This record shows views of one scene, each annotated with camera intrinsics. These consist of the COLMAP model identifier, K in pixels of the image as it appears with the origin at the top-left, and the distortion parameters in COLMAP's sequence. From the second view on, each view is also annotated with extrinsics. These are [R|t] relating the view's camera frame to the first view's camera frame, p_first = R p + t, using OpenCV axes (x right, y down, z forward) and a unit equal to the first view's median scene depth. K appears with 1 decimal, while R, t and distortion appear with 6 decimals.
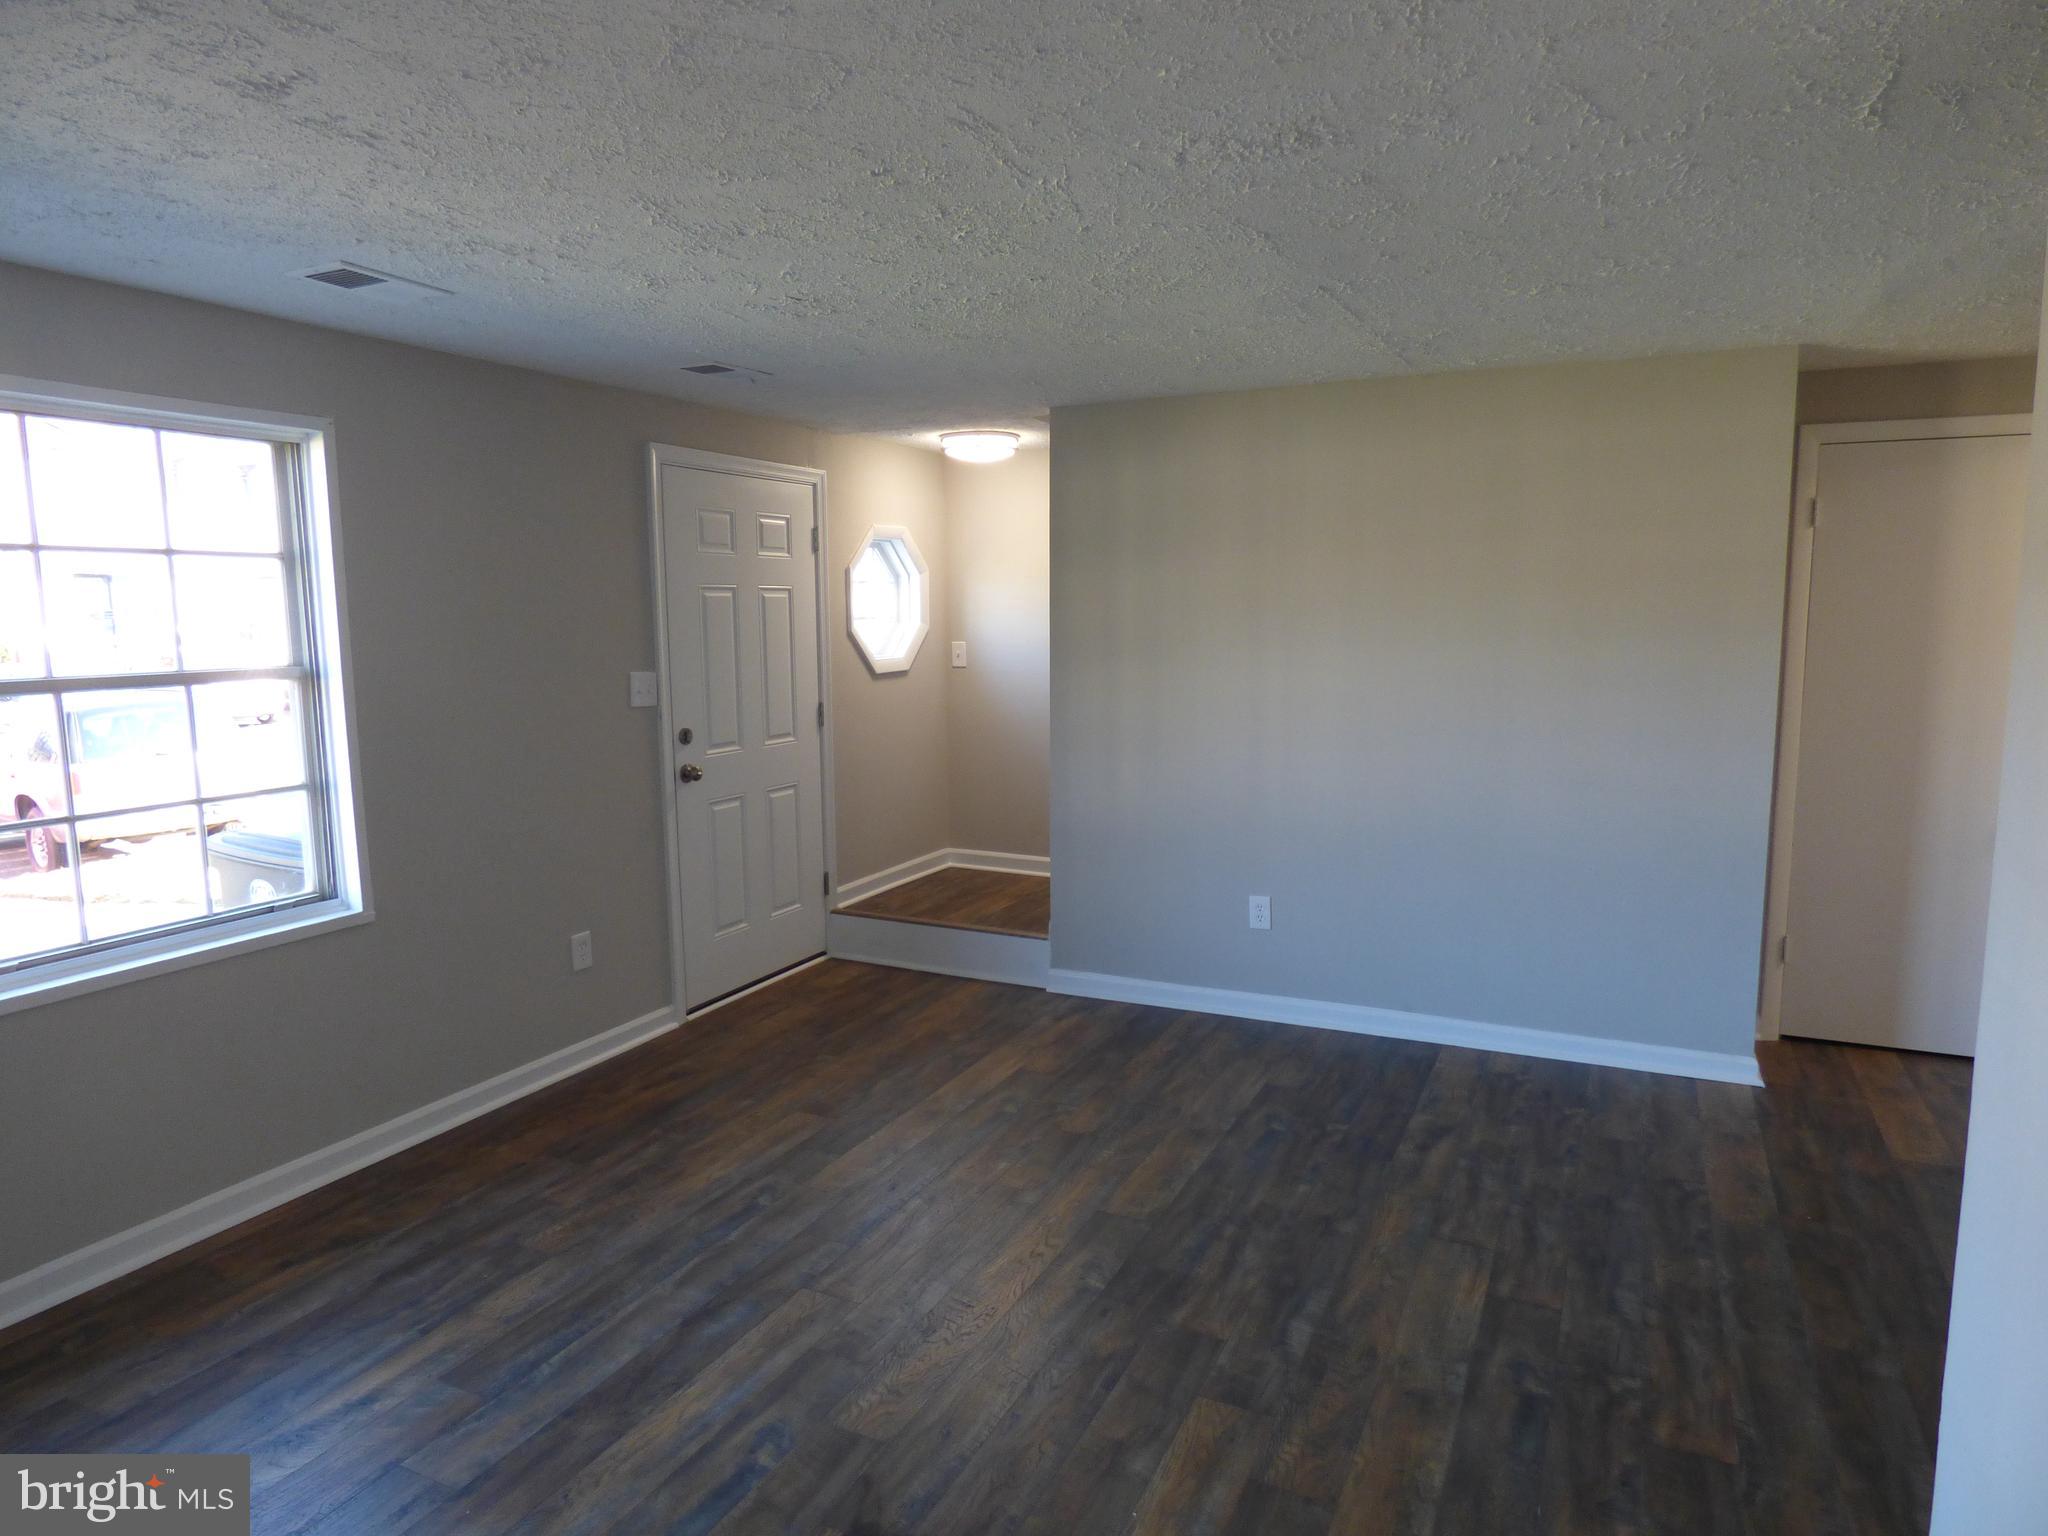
lens RADIAL K [[1230.8, 0, 1032.8], [0, 1230.8, 767.8], [0, 0, 1]] dist [-0.017086, 0.005886]
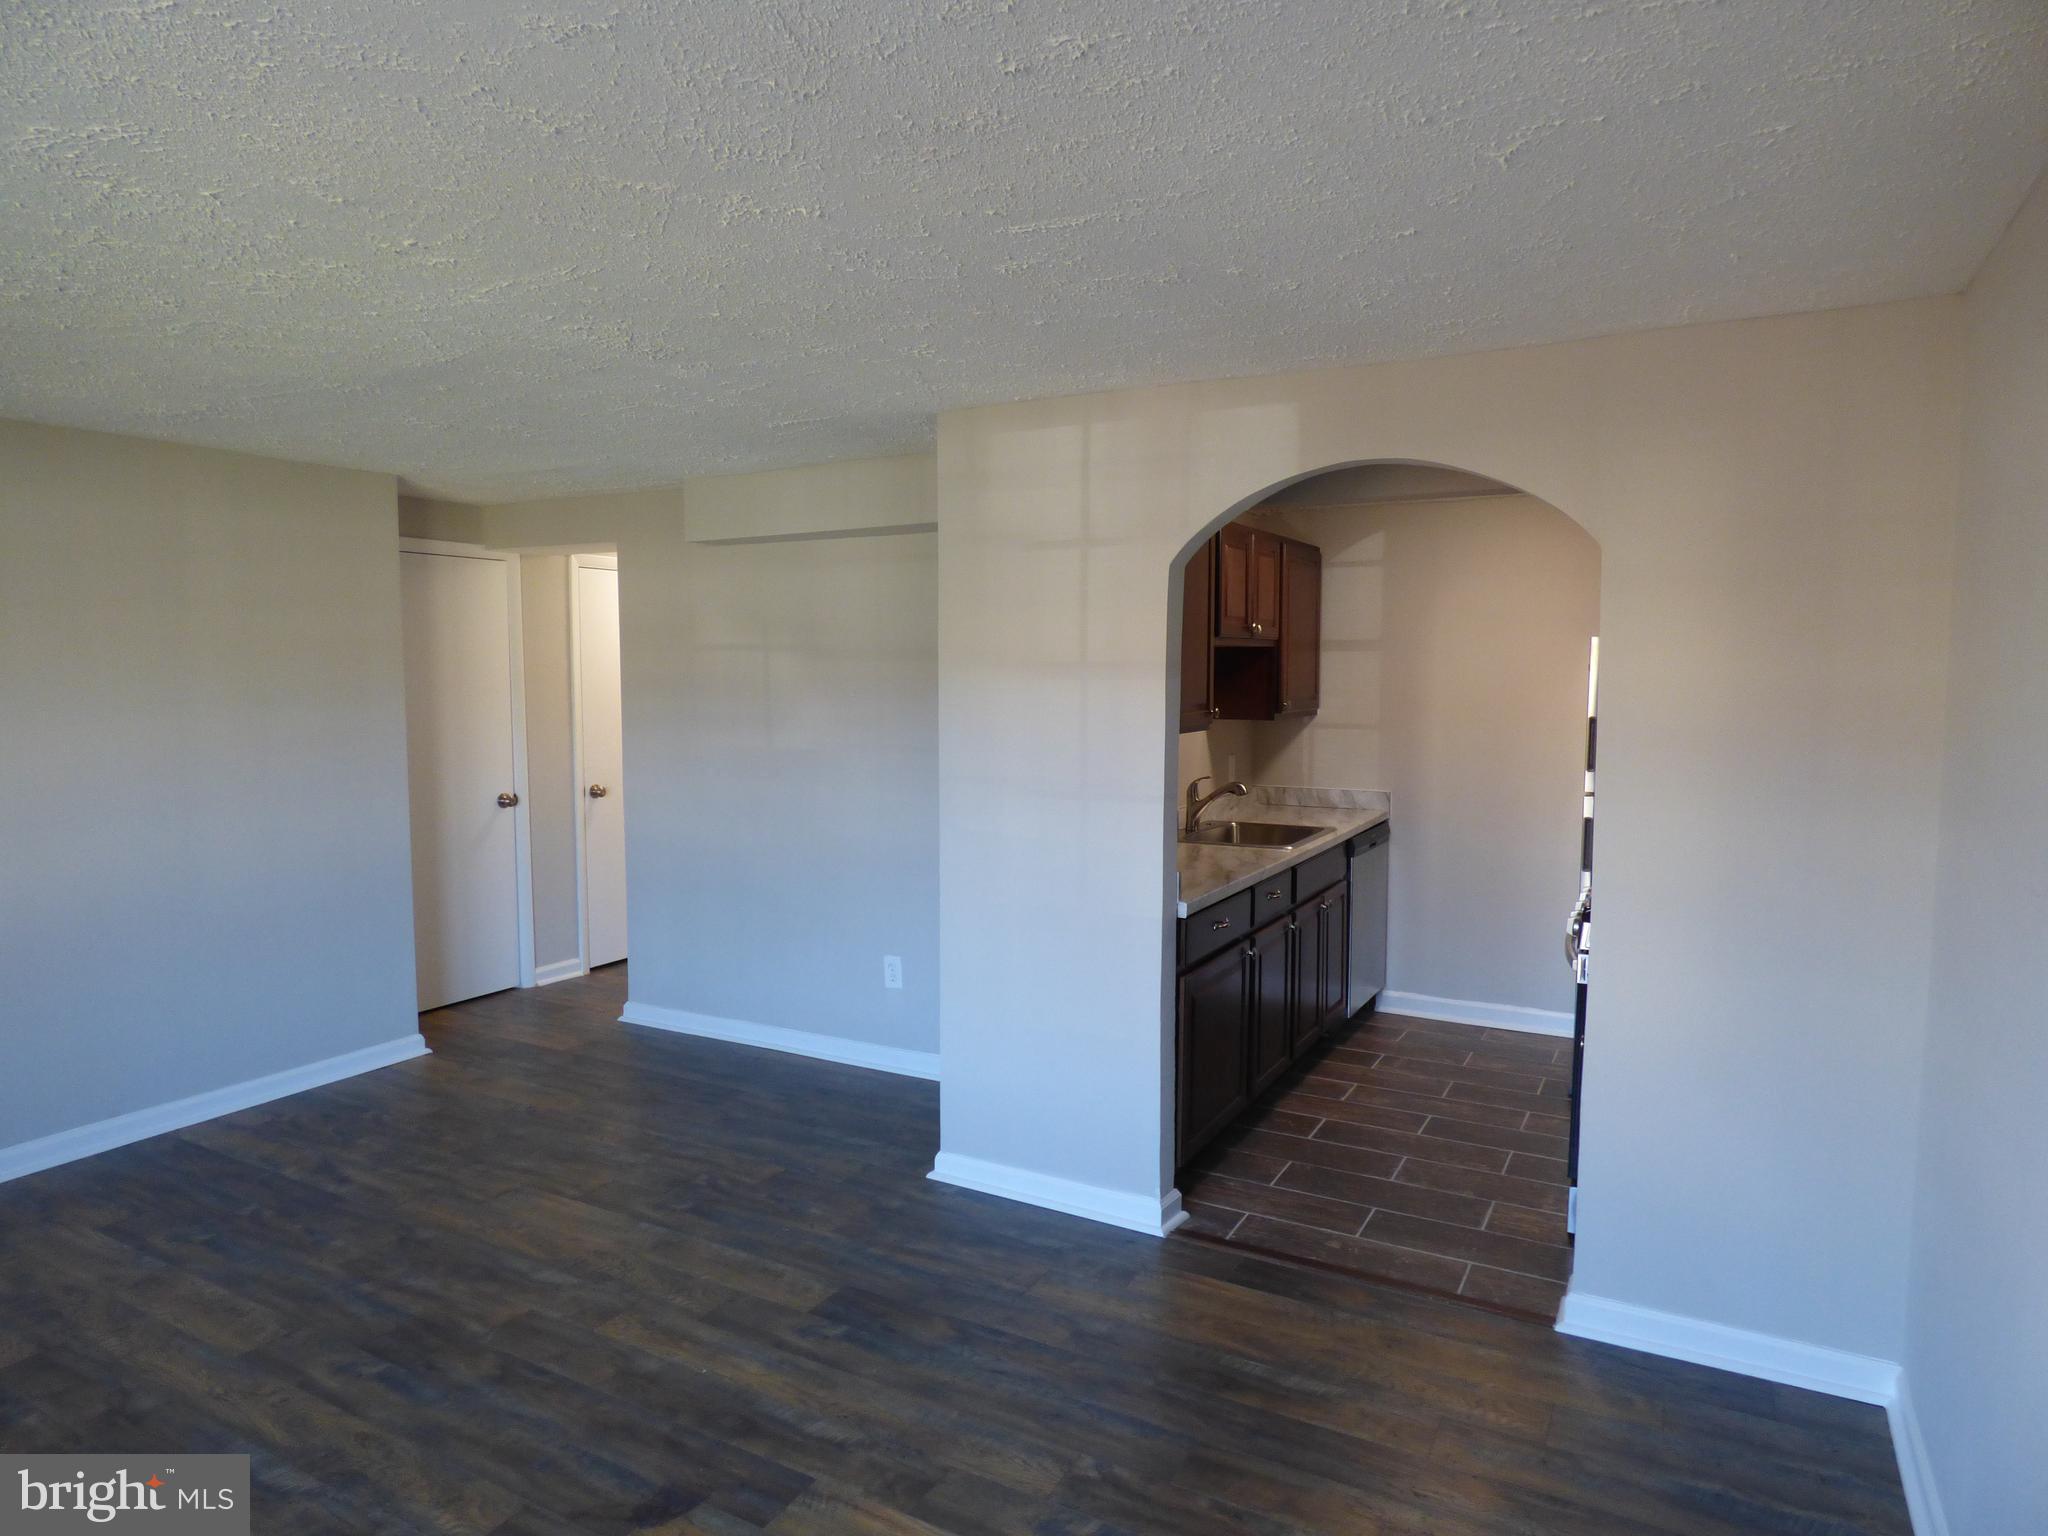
lens RADIAL K [[1230.8, 0, 1029.1], [0, 1230.8, 762.4], [0, 0, 1]] dist [-0.017086, 0.005886]
pose [[0.056782, -0.068053, 0.996065, -0.531522], [0.129839, 0.989705, 0.060217, -0.027804], [-0.989908, 0.125908, 0.065033, 0.230897]]
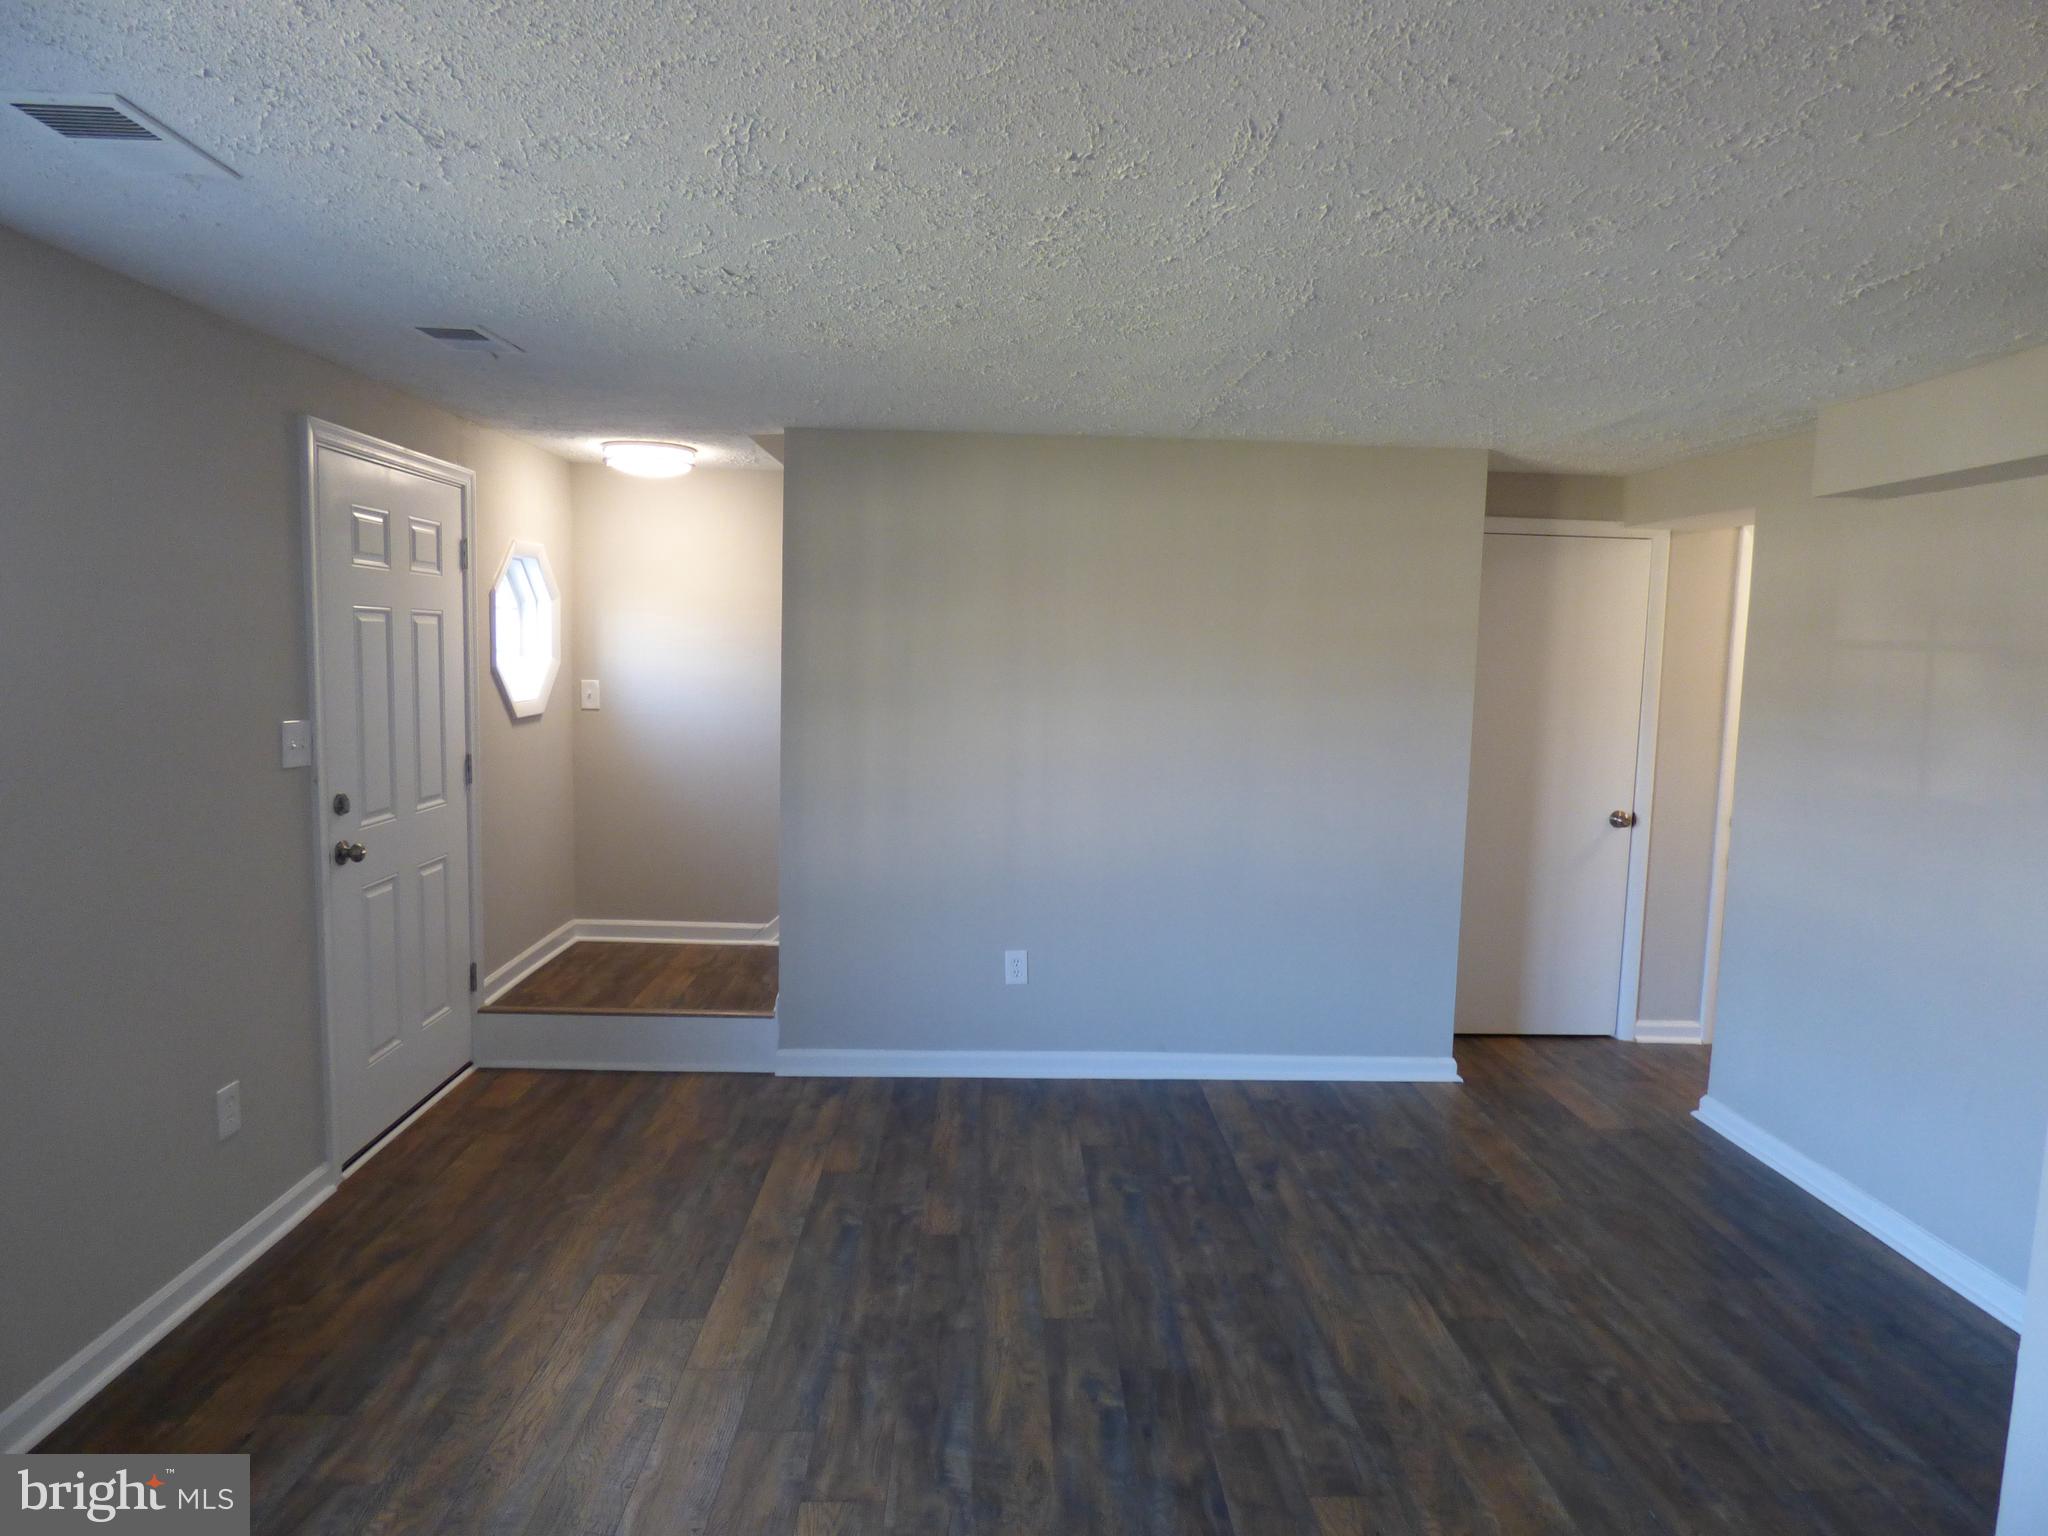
lens RADIAL K [[1230.8, 0, 1035.1], [0, 1230.8, 767.3], [0, 0, 1]] dist [-0.017086, 0.005886]
pose [[0.883265, -0.015423, 0.468621, -0.262335], [0.027642, 0.999433, -0.019207, -0.022138], [-0.468059, 0.029918, 0.883190, 0.131039]]
